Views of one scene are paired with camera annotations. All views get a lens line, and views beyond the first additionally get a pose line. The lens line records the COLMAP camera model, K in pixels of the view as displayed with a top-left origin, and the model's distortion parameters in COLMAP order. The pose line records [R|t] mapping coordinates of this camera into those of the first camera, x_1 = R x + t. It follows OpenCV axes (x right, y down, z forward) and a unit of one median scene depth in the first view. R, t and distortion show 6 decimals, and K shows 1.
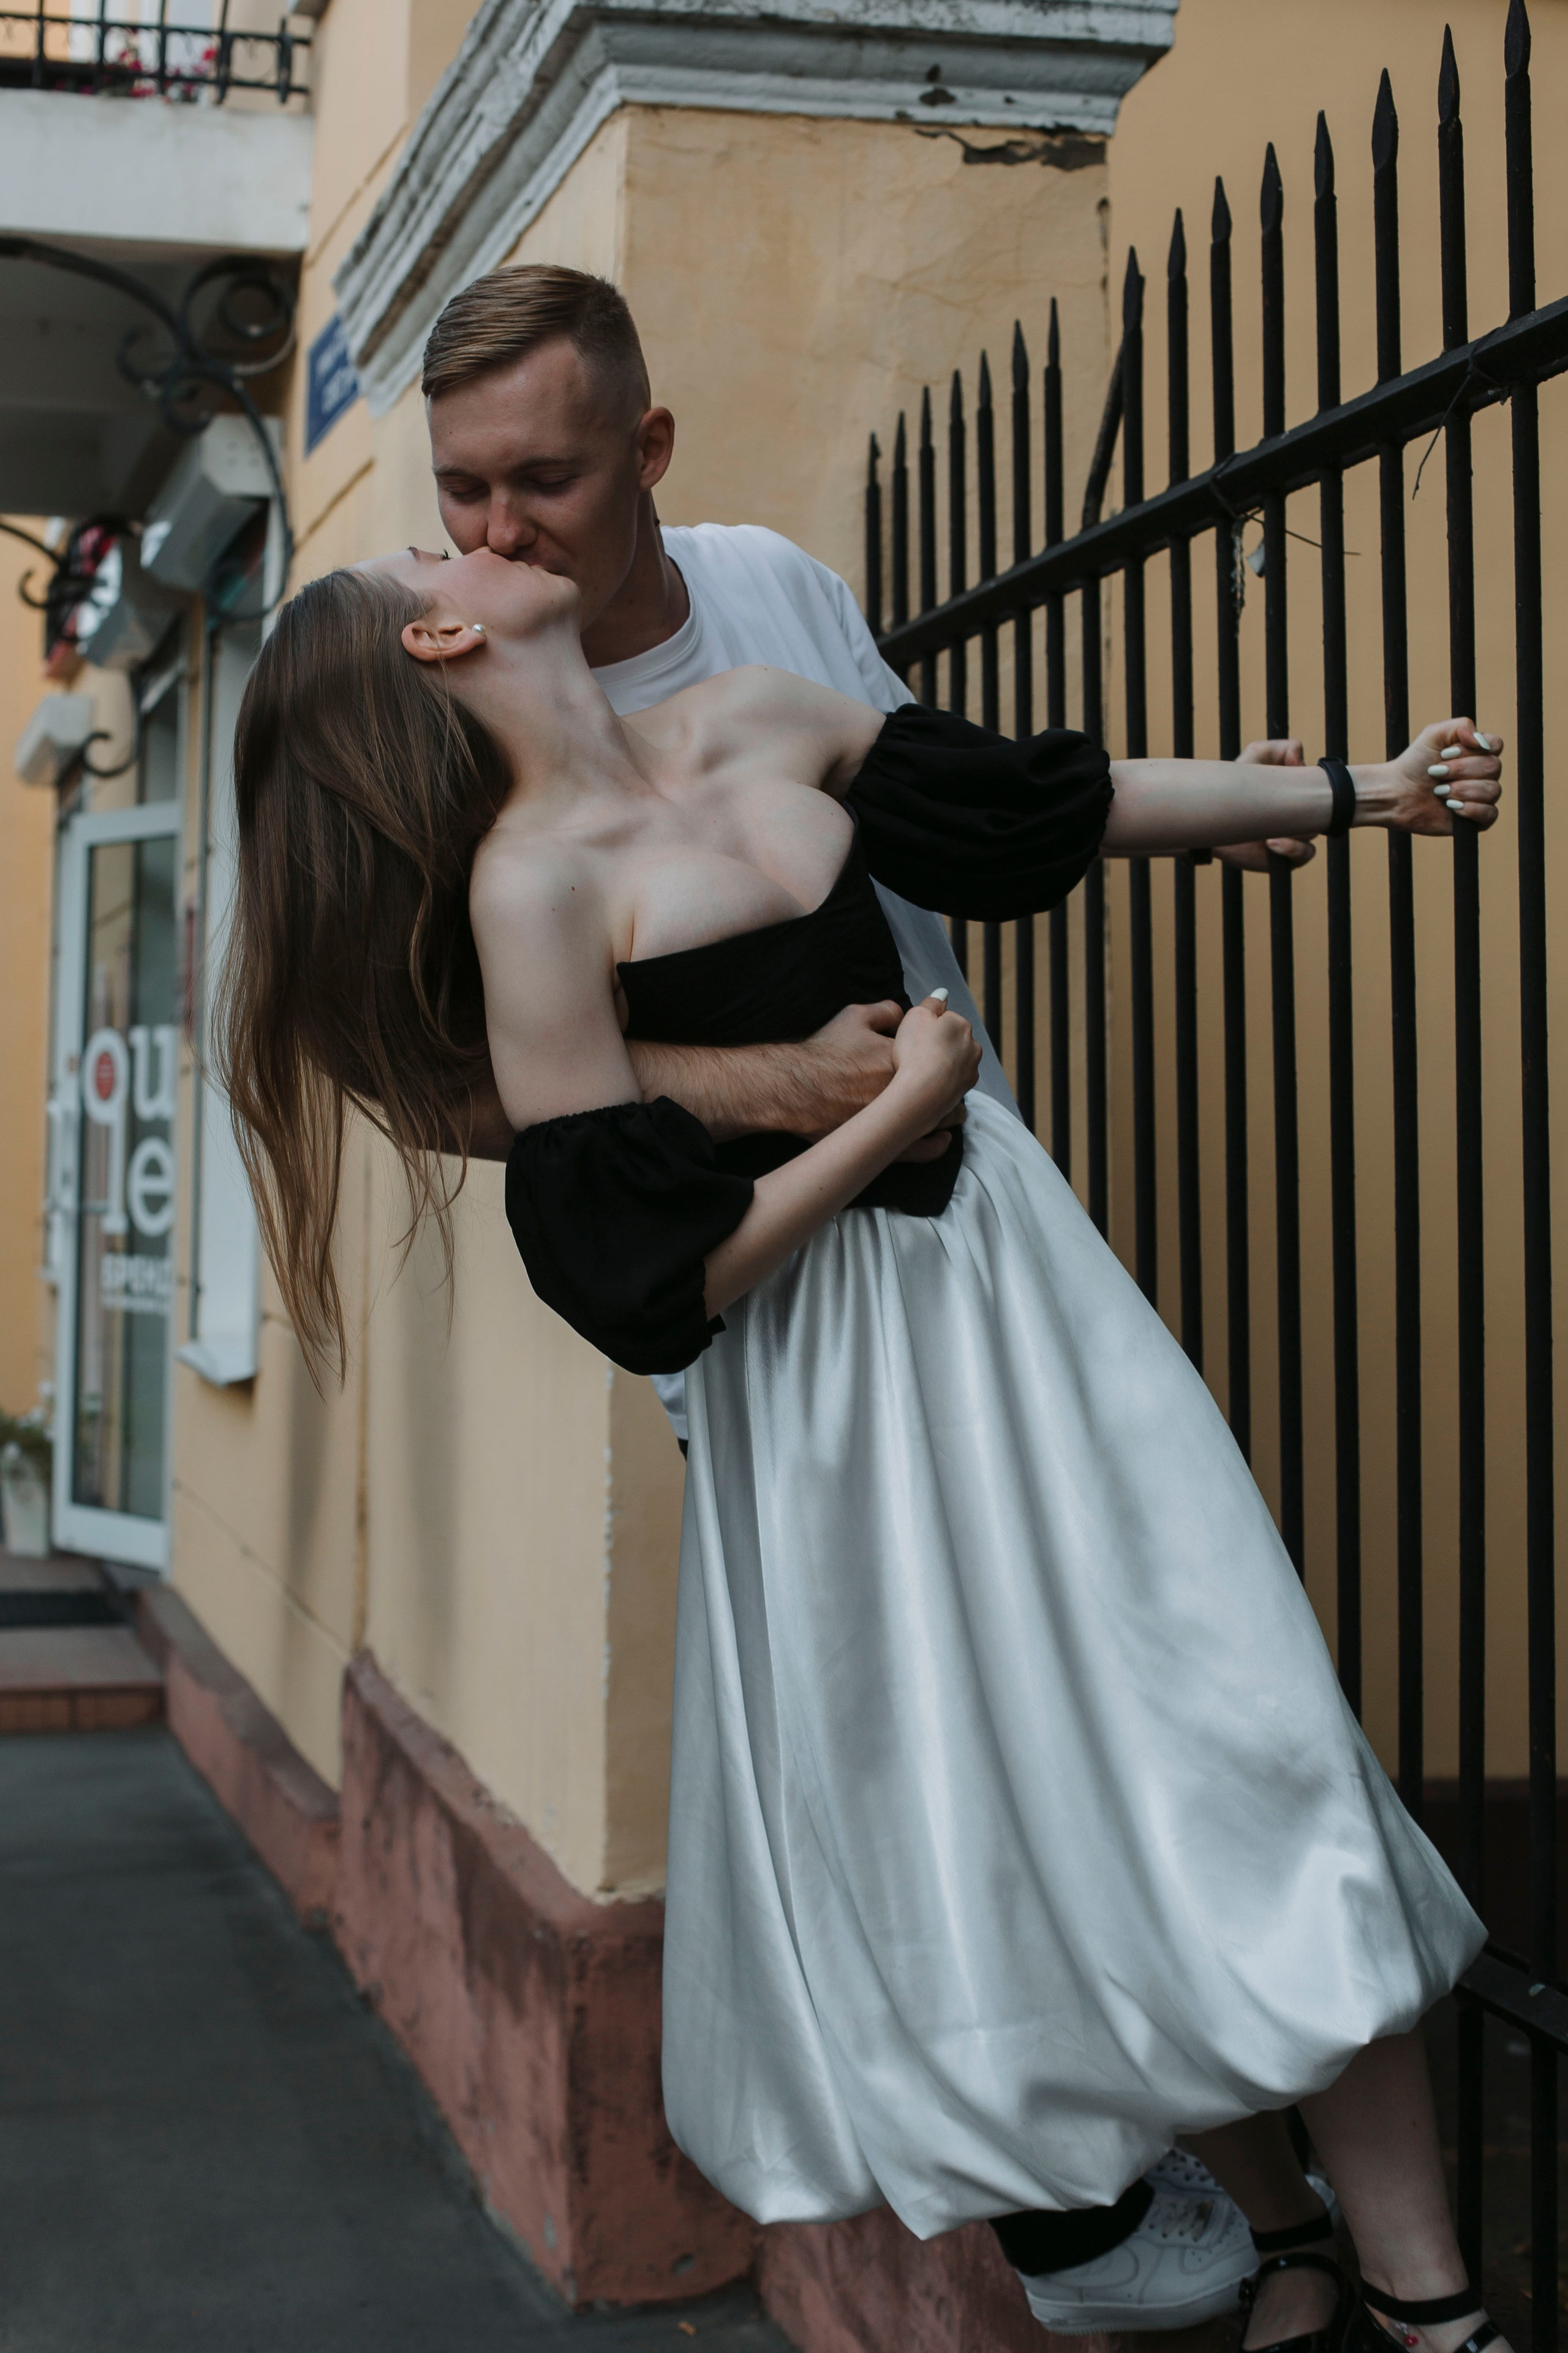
lens RADIAL K [[3739.5, 0, 628.0], [0, 3739.5, 1206.5], [0, 0, 1]] dist [-0.147224, 0.168609]
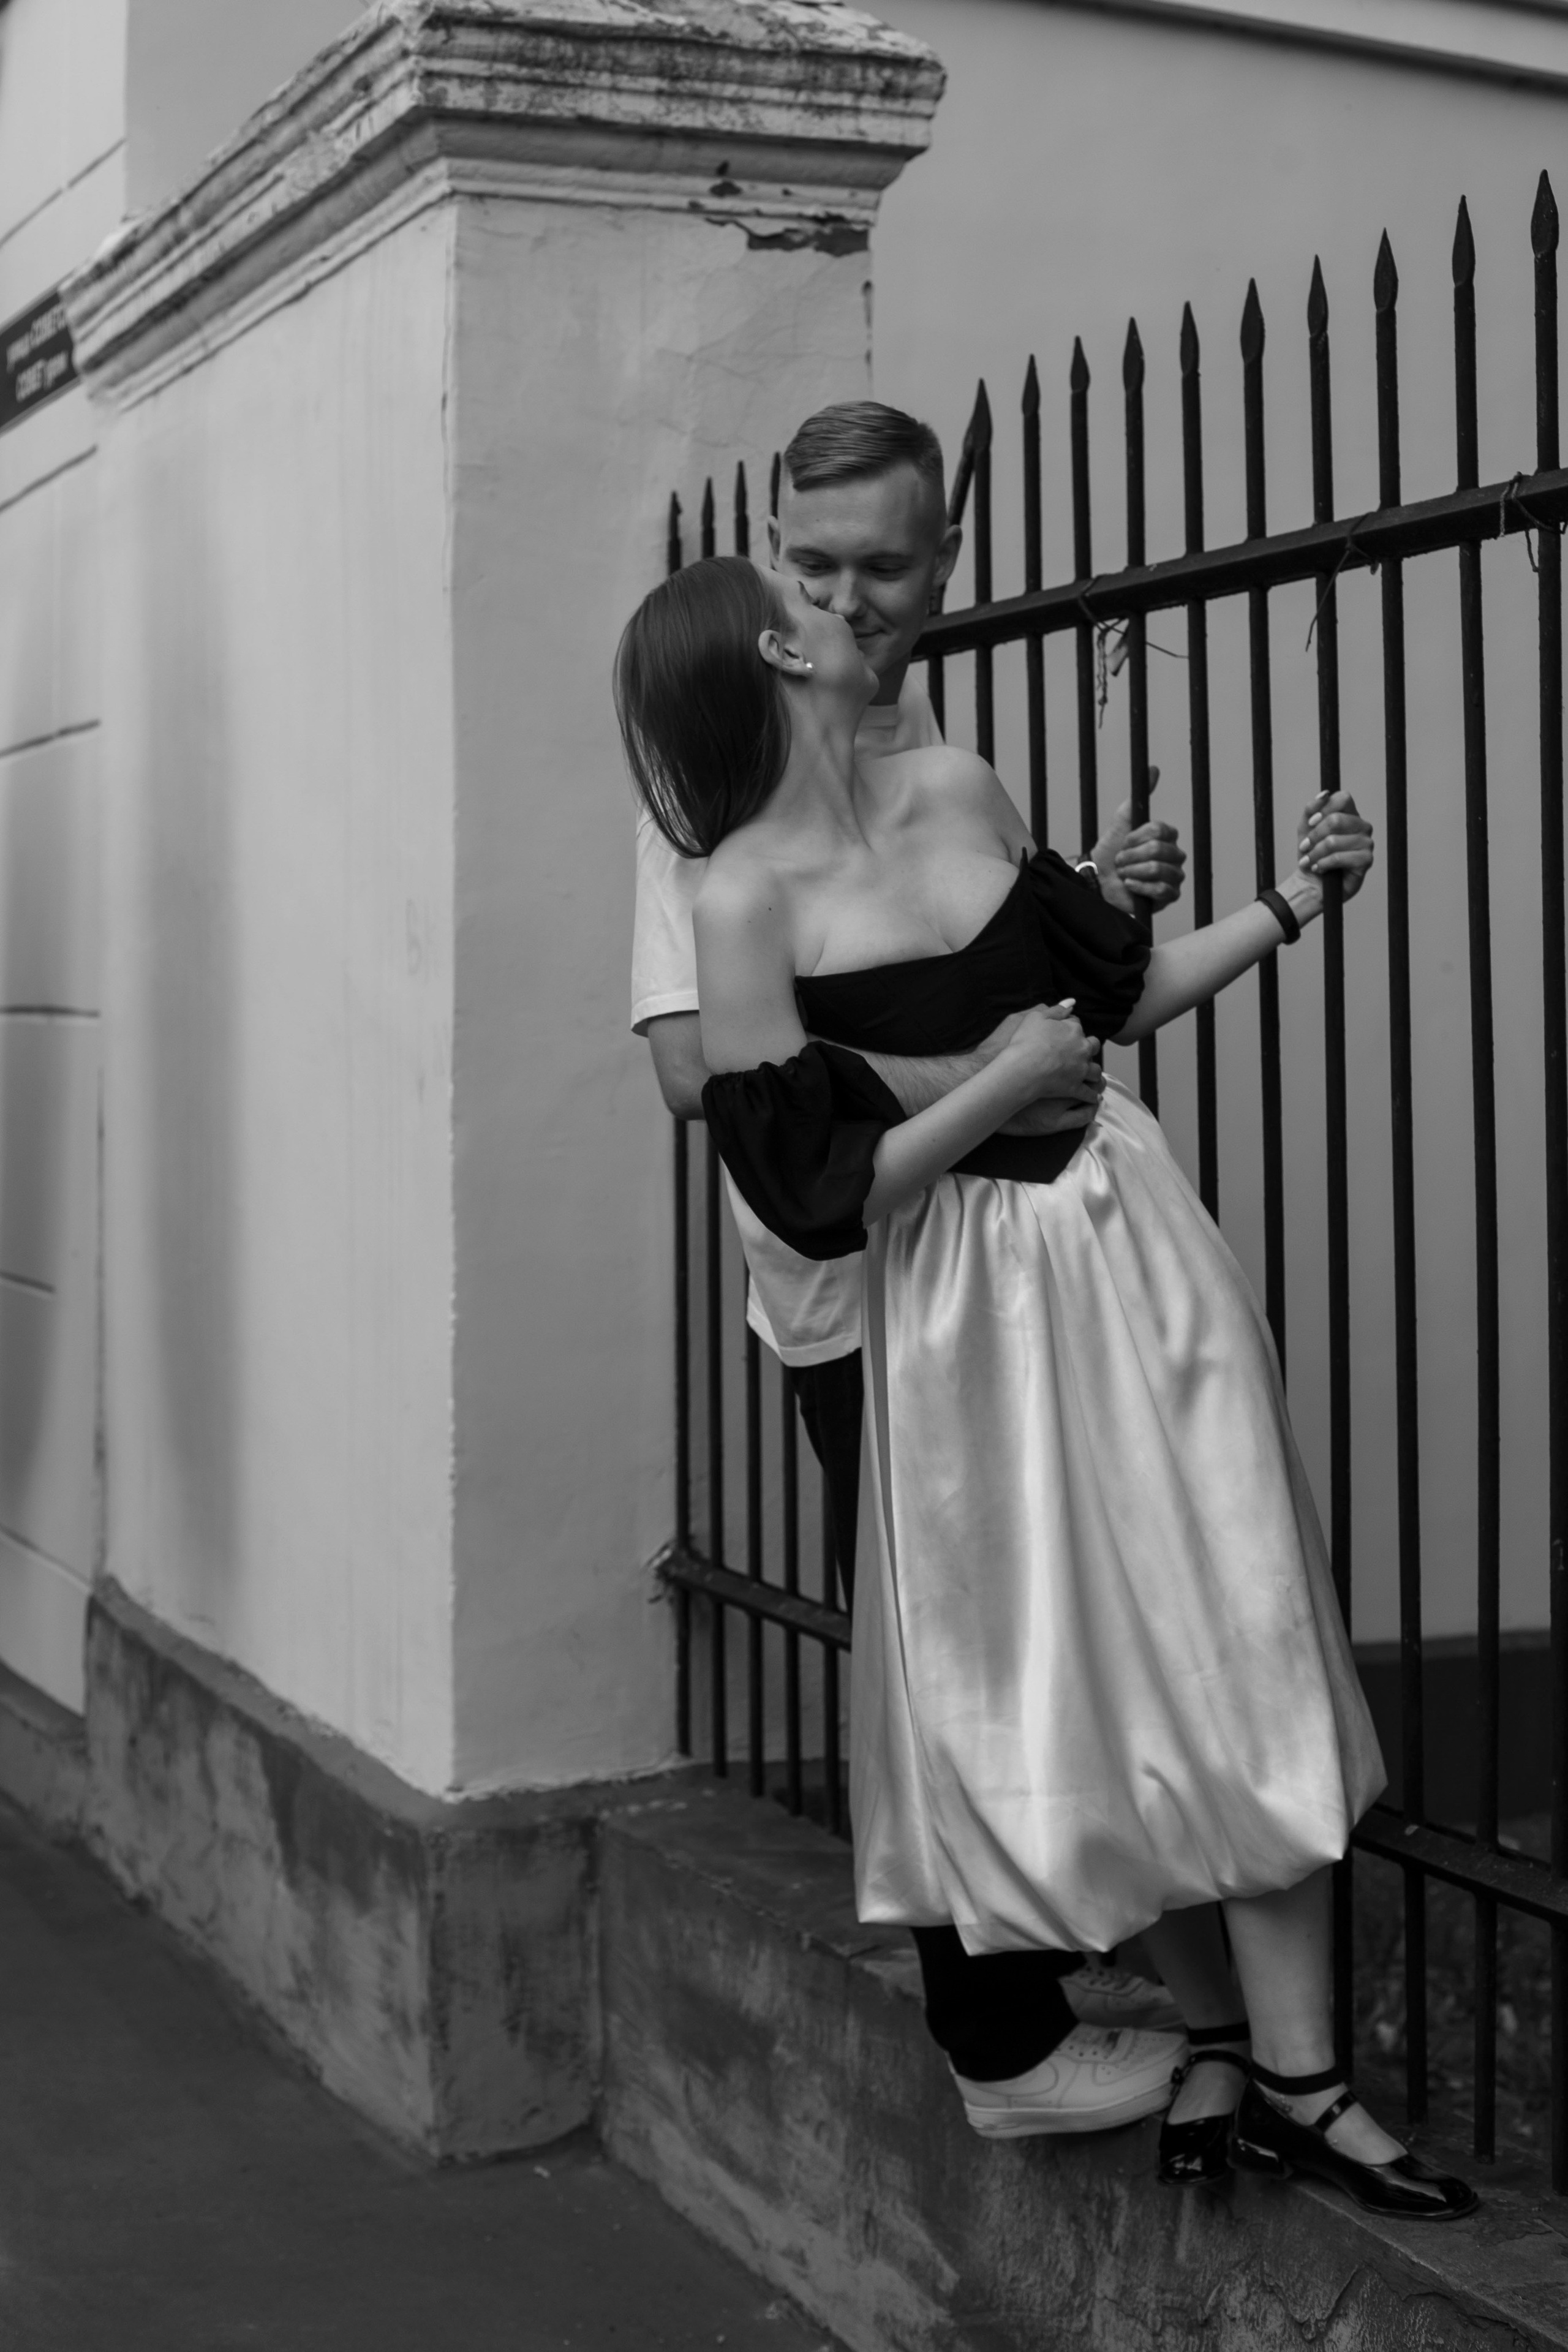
lens RADIAL K [[3710.8, 0, 790.2], [0, 3710.8, 1240.4], [0, 0, 1]] dist [-0.133606, 0.139251]
pose [[0.983736, -0.020384, 0.178462, -0.102677], [0.013986, 0.999216, 0.037036, -0.022442], [-0.179077, -0.033938, 0.983250, -0.111949]]
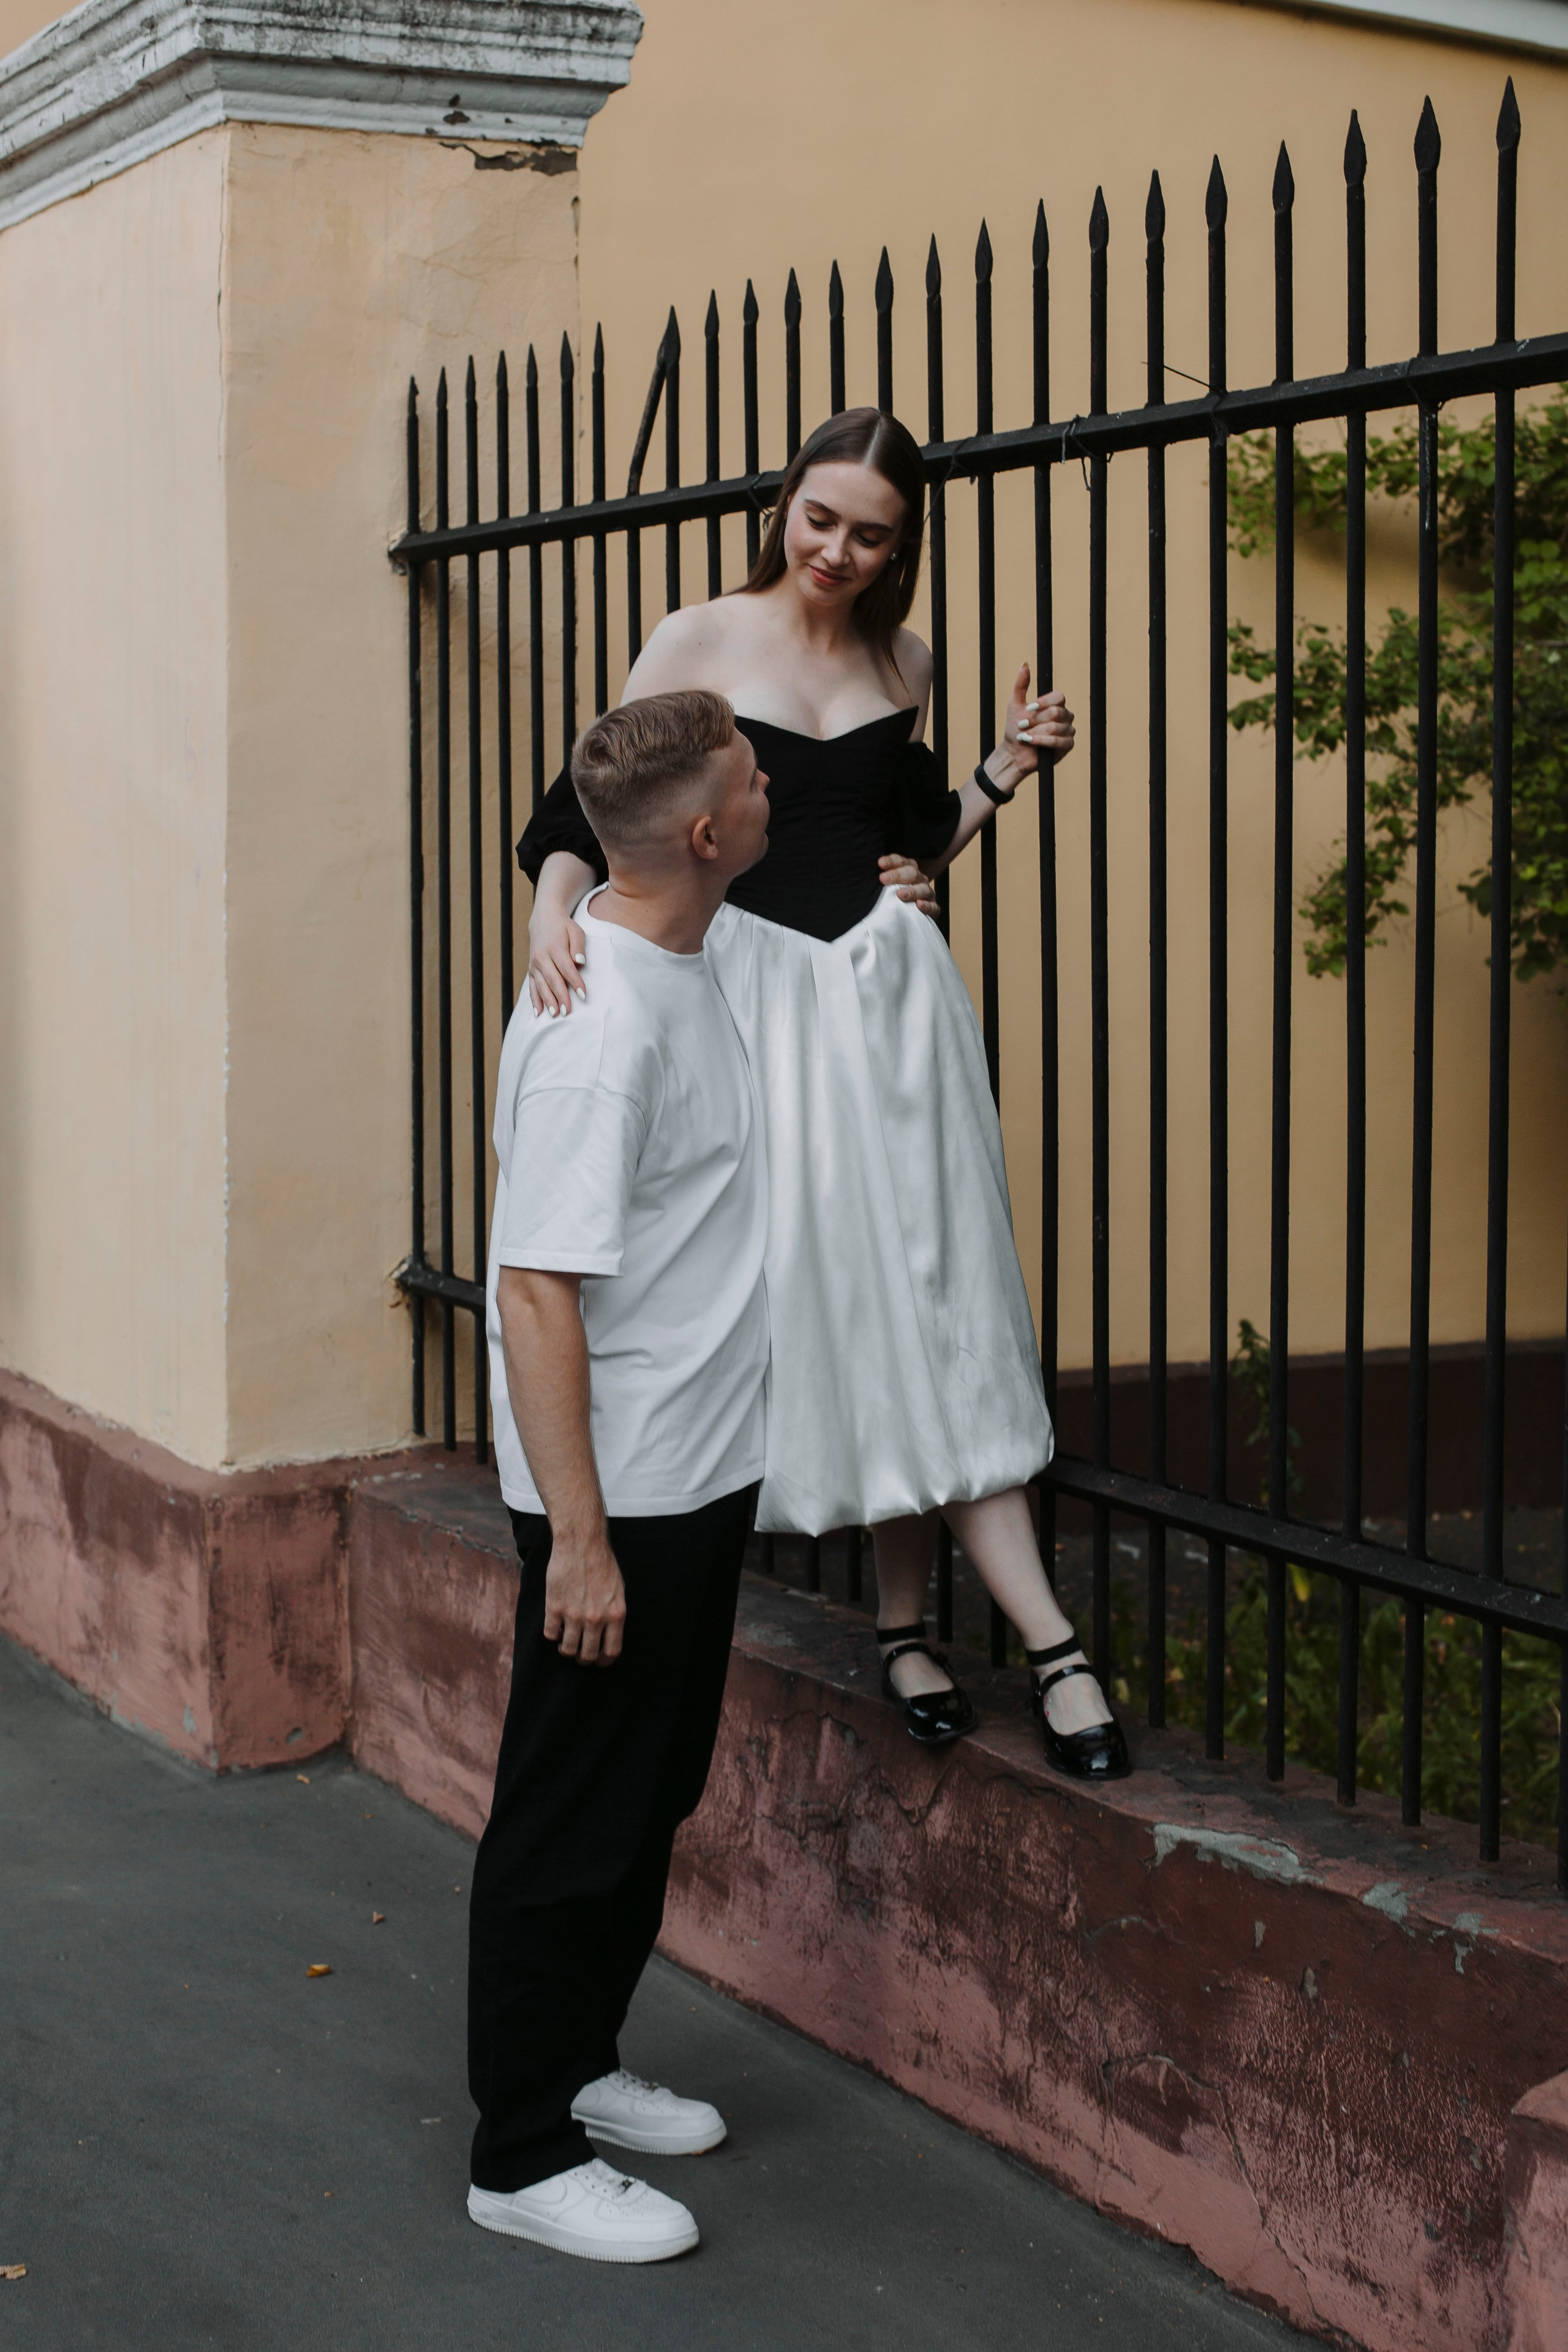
lens RADIAL K [[3604.2, 0, 777.5], [0, 3604.2, 1273.4], [0, 0, 1]] dist [-0.134634, 0.077071]
pose [[0.965681, -0.032831, 0.257647, -0.147618], [0.006010, 0.994538, 0.104203, -0.019830], [-0.259661, -0.099078, 0.960604, -0.298062]]
